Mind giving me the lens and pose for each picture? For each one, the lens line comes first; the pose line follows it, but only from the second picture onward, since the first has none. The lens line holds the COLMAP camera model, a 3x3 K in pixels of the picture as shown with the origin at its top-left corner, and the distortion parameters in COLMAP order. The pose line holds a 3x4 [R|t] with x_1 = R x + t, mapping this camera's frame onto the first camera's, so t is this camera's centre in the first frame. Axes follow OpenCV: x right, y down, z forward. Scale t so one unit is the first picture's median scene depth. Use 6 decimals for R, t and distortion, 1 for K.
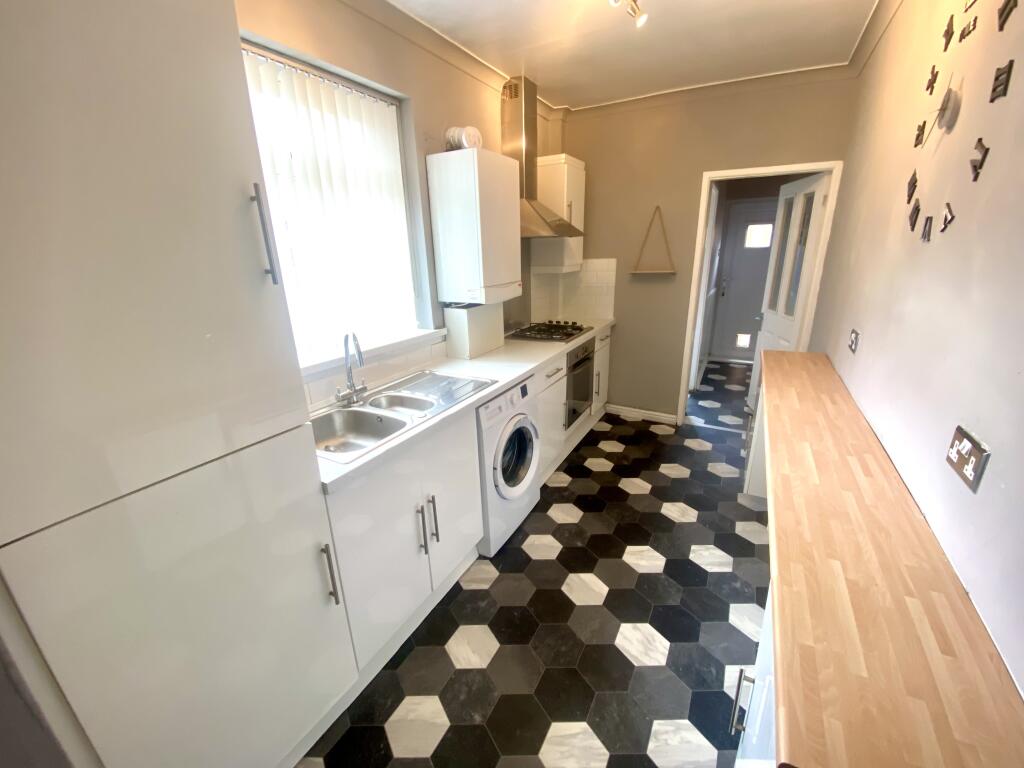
lens RADIAL K [[411.3, 0, 508.7], [0, 411.3, 380.9], [0, 0, 1]] dist [-0.017885, 0.000023]
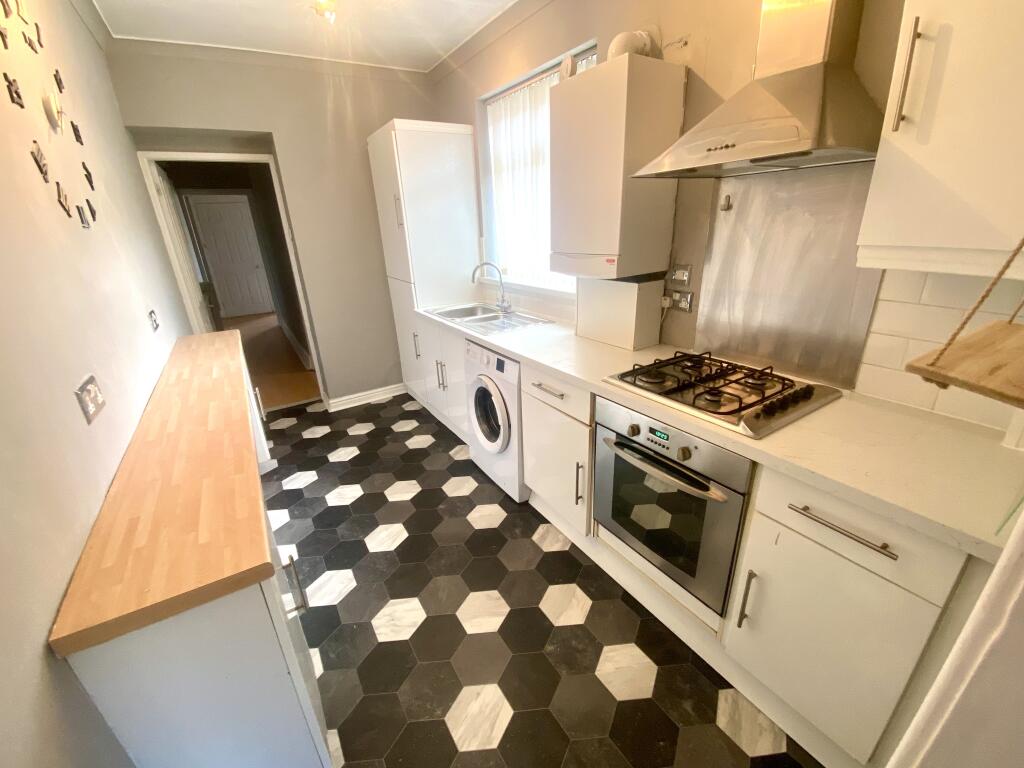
lens RADIAL K [[420.8, 0, 512.0], [0, 420.8, 384.0], [0, 0, 1]] dist [-0.010348, -0.000340]
pose [[-0.461064, 0.403713, -0.790213, 0.816616], [-0.206516, 0.817244, 0.538019, -0.473041], [0.863002, 0.411252, -0.293428, 1.357329]]
